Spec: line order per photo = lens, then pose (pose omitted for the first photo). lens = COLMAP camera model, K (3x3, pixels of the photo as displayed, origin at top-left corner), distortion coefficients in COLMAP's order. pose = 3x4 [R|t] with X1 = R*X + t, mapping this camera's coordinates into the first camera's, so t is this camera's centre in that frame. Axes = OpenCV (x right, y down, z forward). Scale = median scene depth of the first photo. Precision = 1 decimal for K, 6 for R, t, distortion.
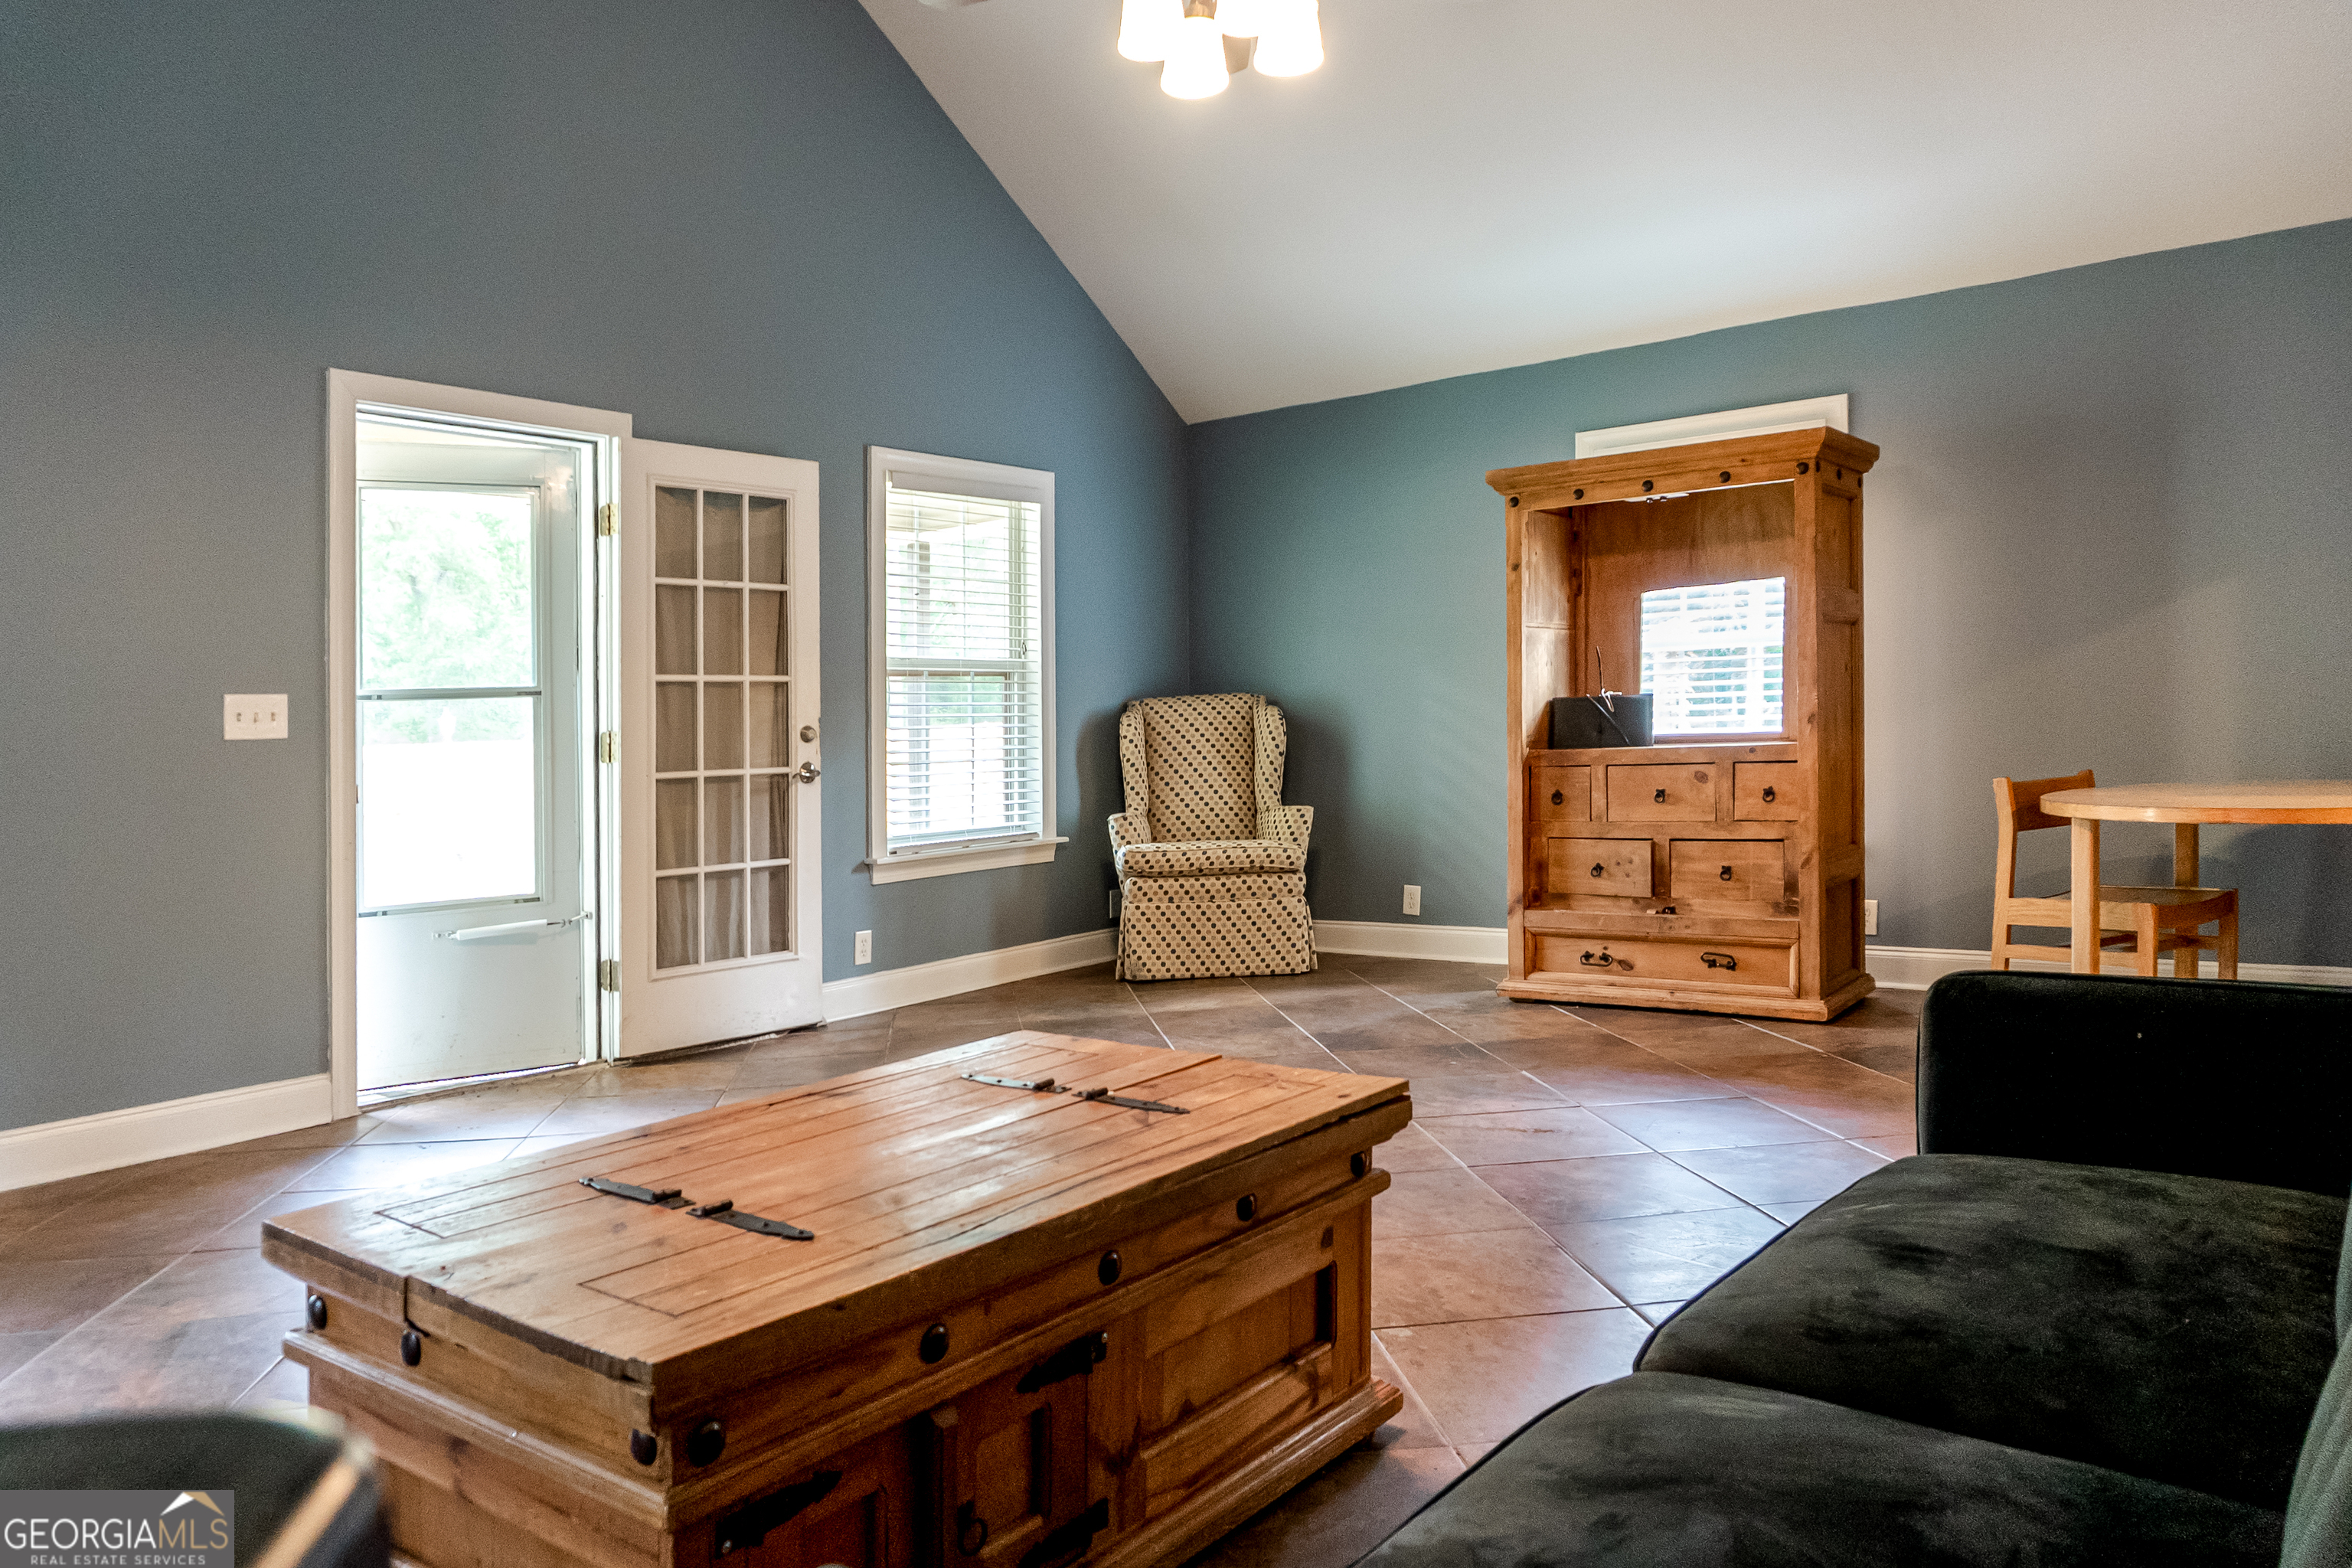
lens RADIAL K [[1659.1, 0, 1150.8], [0, 1659.1, 725.3], [0, 0, 1]] dist [-0.022004, -0.005060]
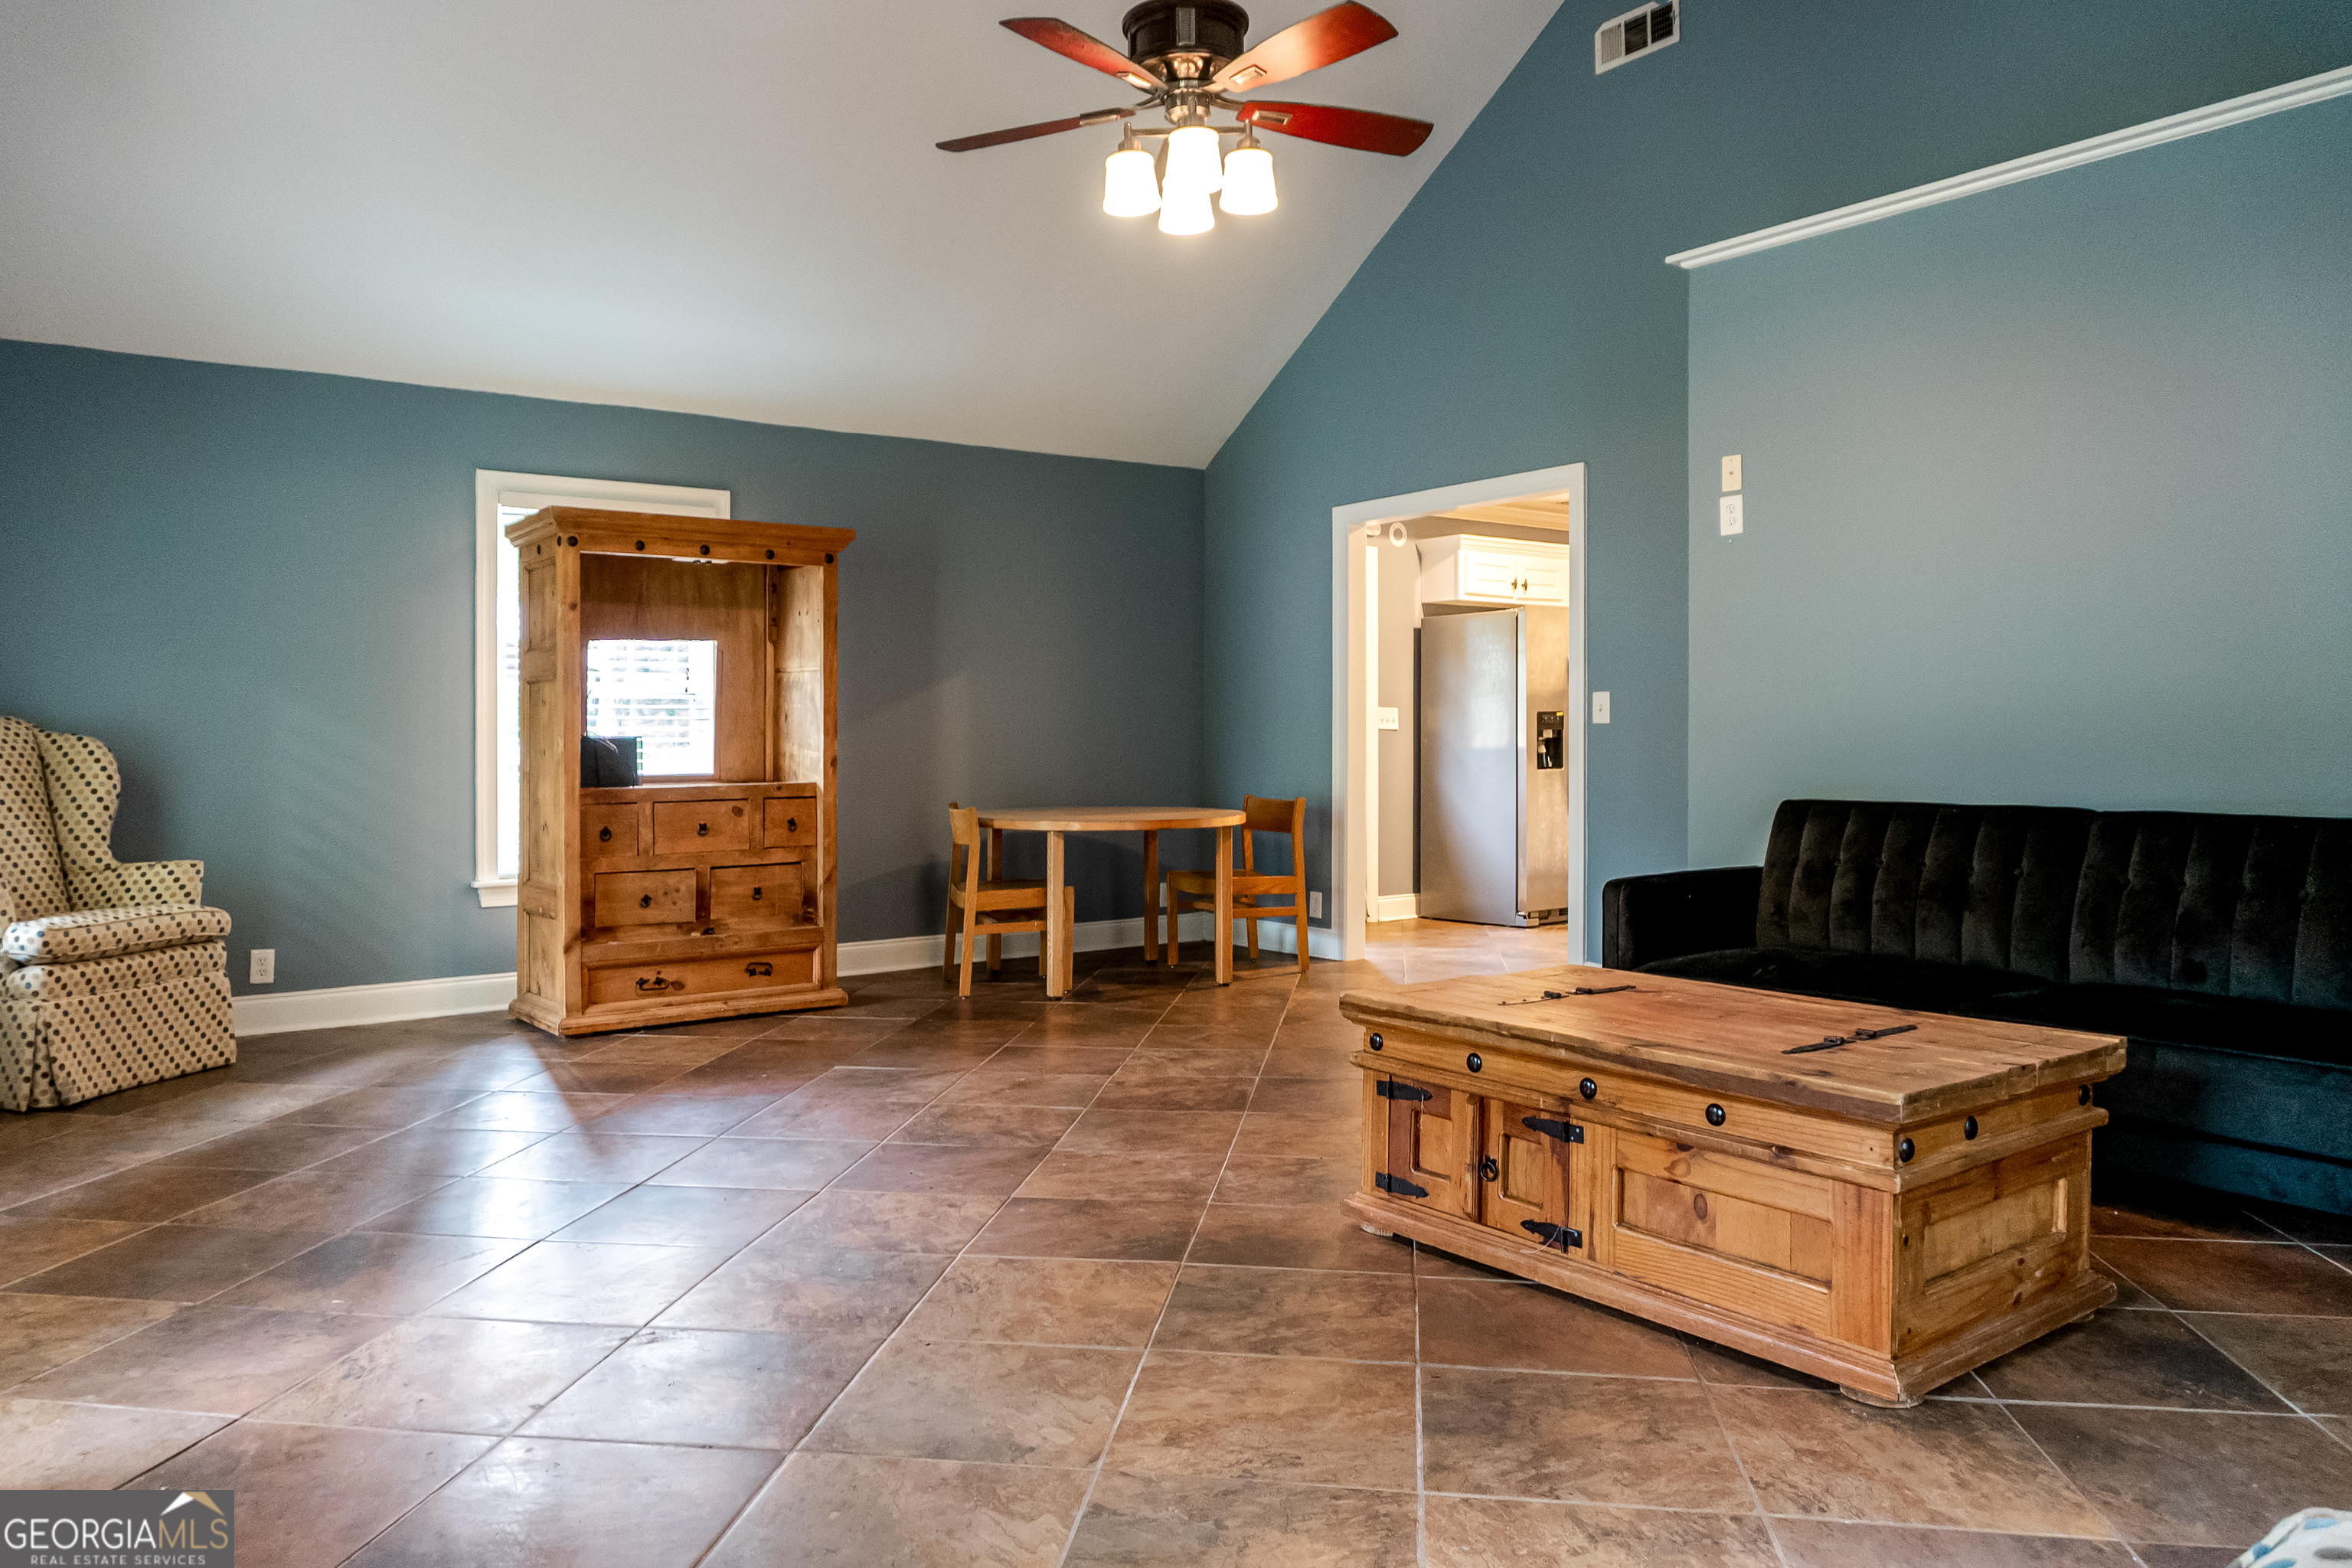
lens RADIAL K [[1623.8, 0, 1171.4], [0, 1623.8, 754.1], [0, 0, 1]] dist [-0.017649, -0.002855]
pose [[0.267015, 0.025389, 0.963358, -0.627188], [-0.003272, 0.999671, -0.025439, 0.017988], [-0.963687, 0.003640, 0.267010, 0.384761]]
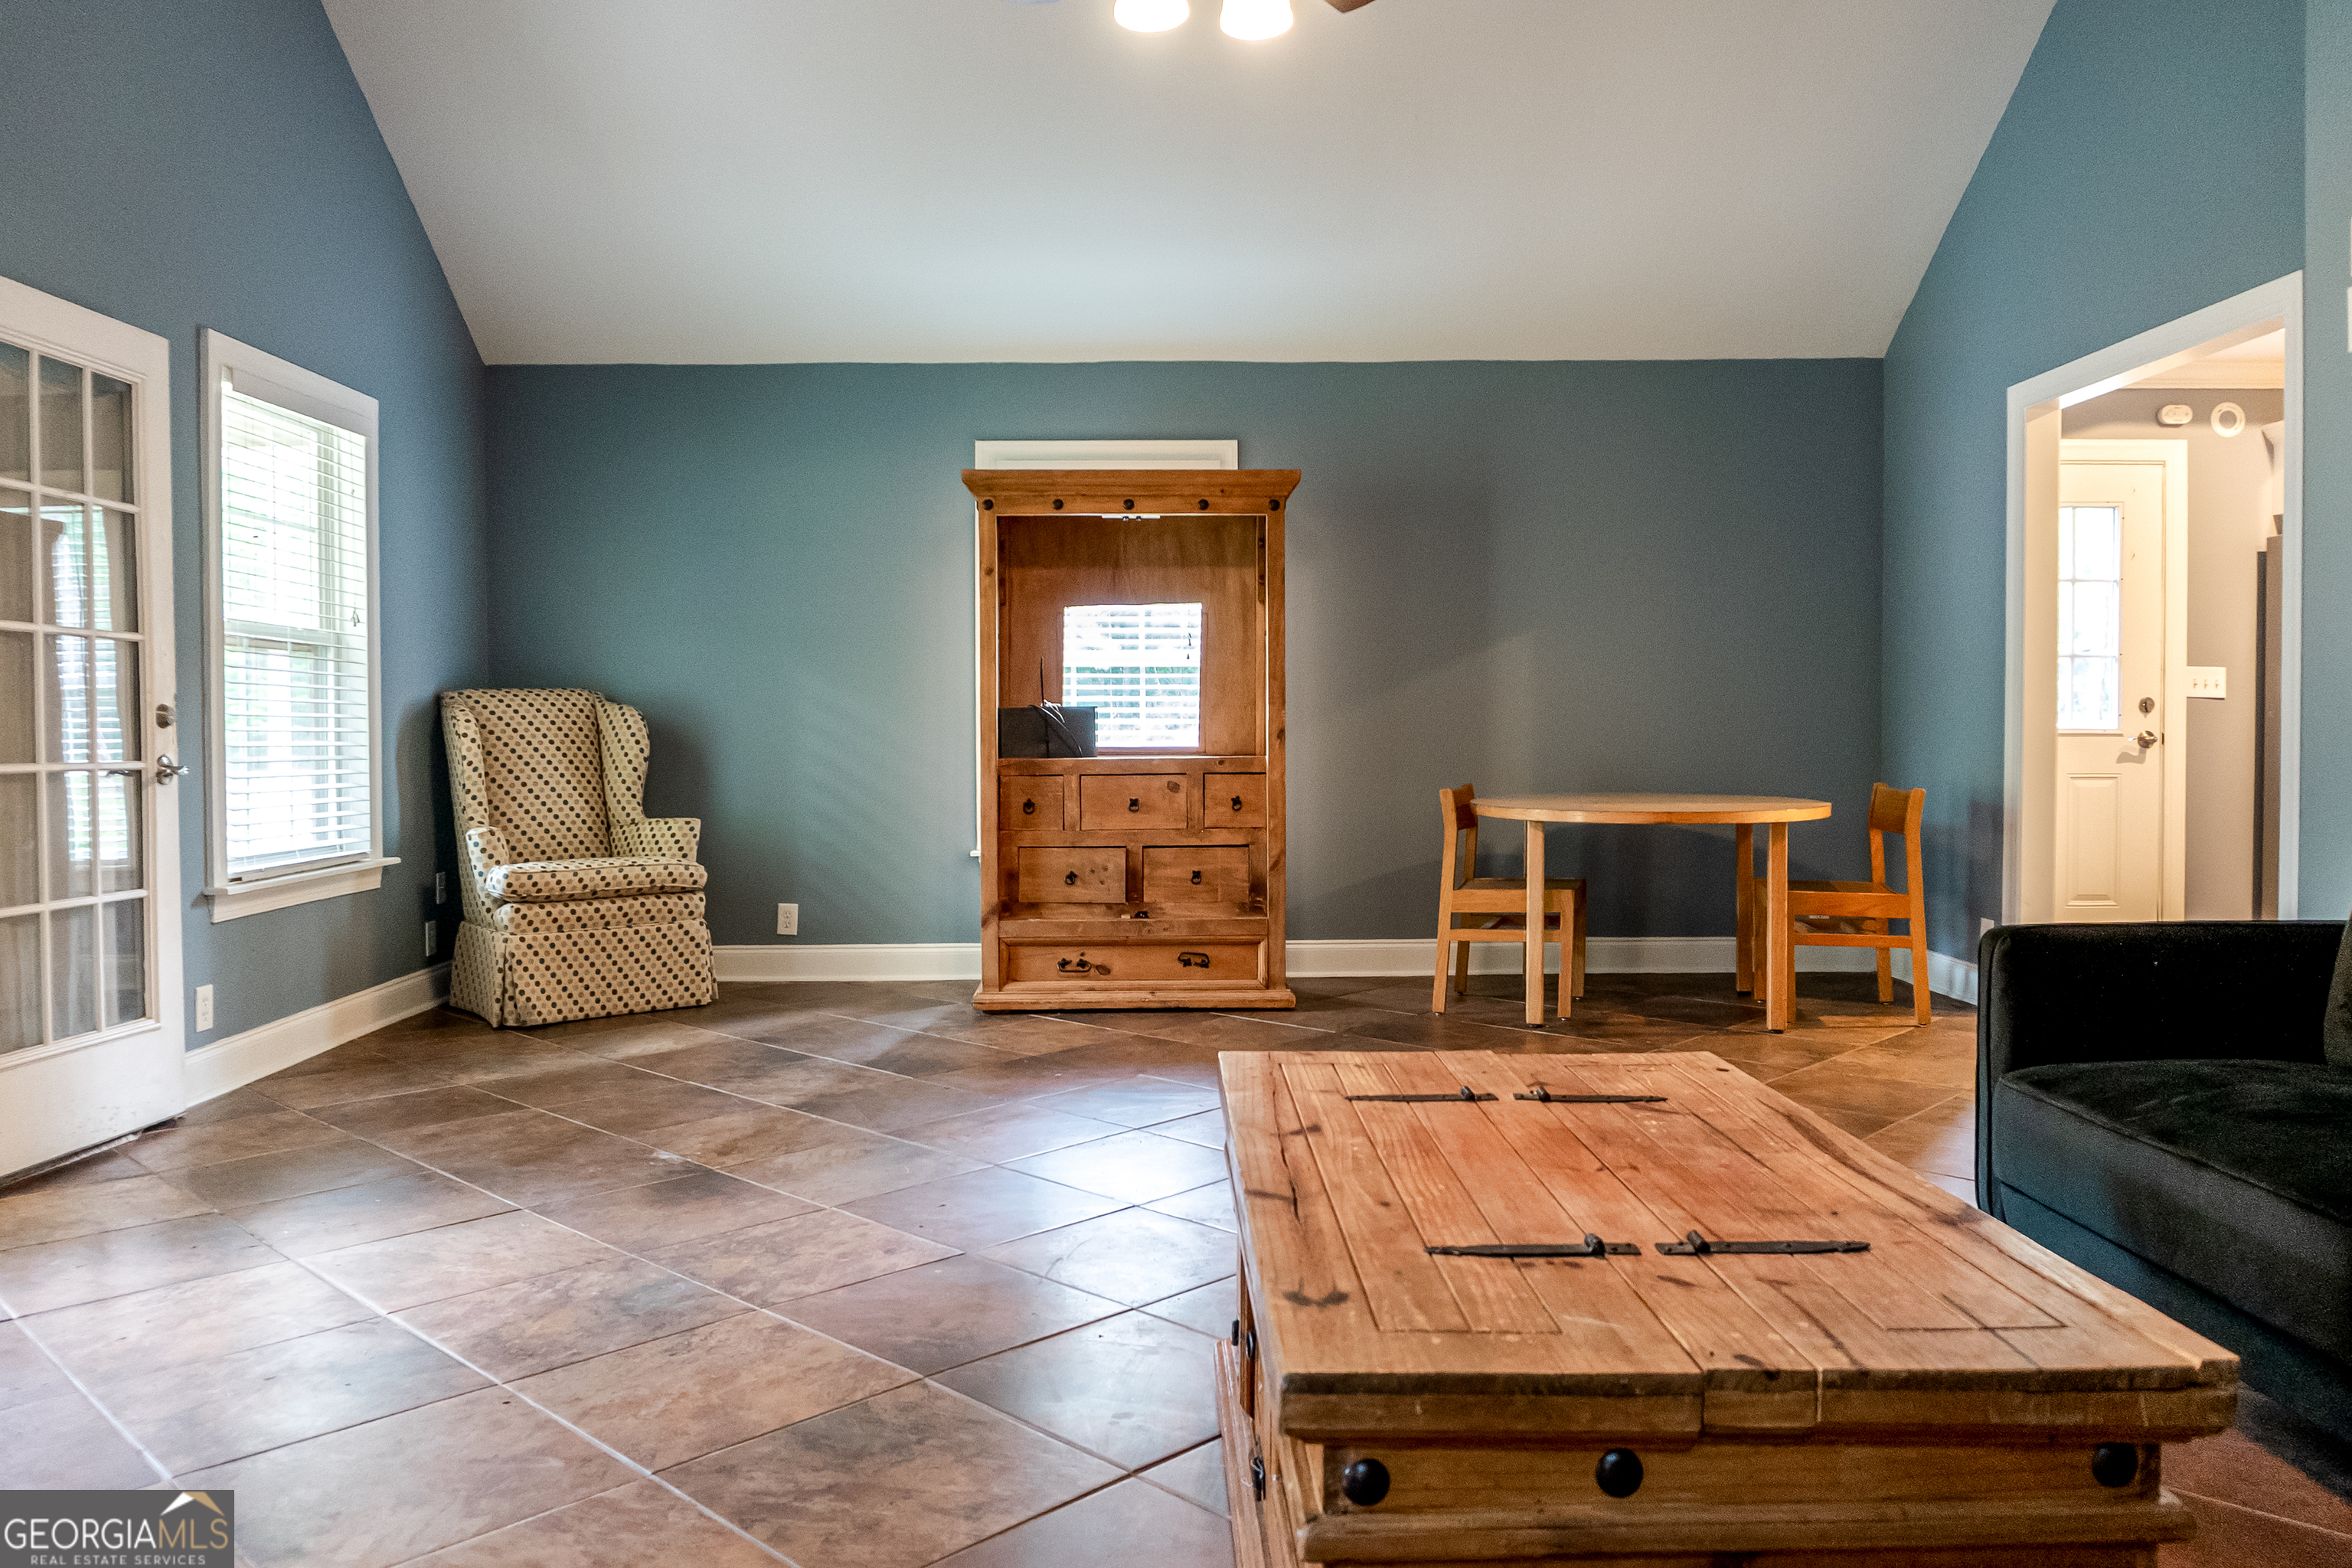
lens RADIAL K [[1689.0, 0, 1176.0], [0, 1689.0, 784.0], [0, 0, 1]] dist [-0.019349, -0.004211]
pose [[0.774147, 0.010795, 0.632914, -0.325920], [-0.024053, 0.999634, 0.012370, 0.015017], [-0.632549, -0.024800, 0.774123, 0.156158]]
